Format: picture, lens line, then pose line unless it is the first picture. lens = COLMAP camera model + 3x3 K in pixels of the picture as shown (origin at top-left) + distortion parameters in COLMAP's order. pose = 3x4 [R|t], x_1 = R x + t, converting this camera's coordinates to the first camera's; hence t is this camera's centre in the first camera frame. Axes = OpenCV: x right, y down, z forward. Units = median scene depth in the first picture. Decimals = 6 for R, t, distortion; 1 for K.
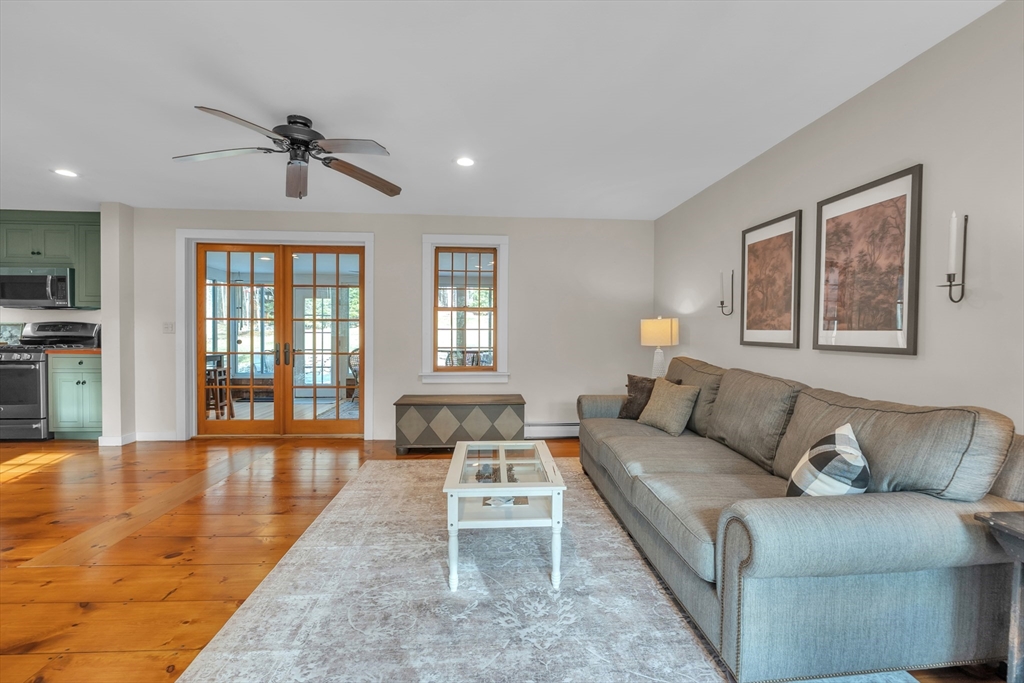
lens RADIAL K [[427.5, 0, 514.5], [0, 427.5, 339.4], [0, 0, 1]] dist [-0.012191, 0.000046]
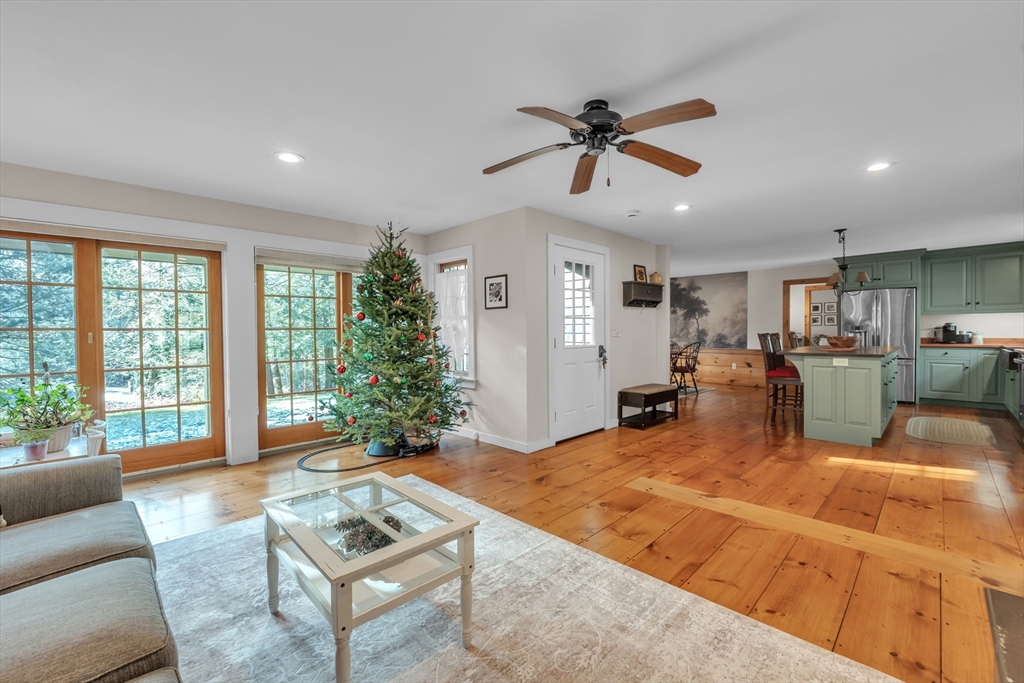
lens RADIAL K [[518.3, 0, 537.3], [0, 518.3, 339.5], [0, 0, 1]] dist [-0.013351, -0.000353]
pose [[-0.788116, 0.007502, -0.615481, 0.281748], [-0.013983, 0.999449, 0.030087, -0.030270], [0.615368, 0.032319, -0.787577, 1.899436]]
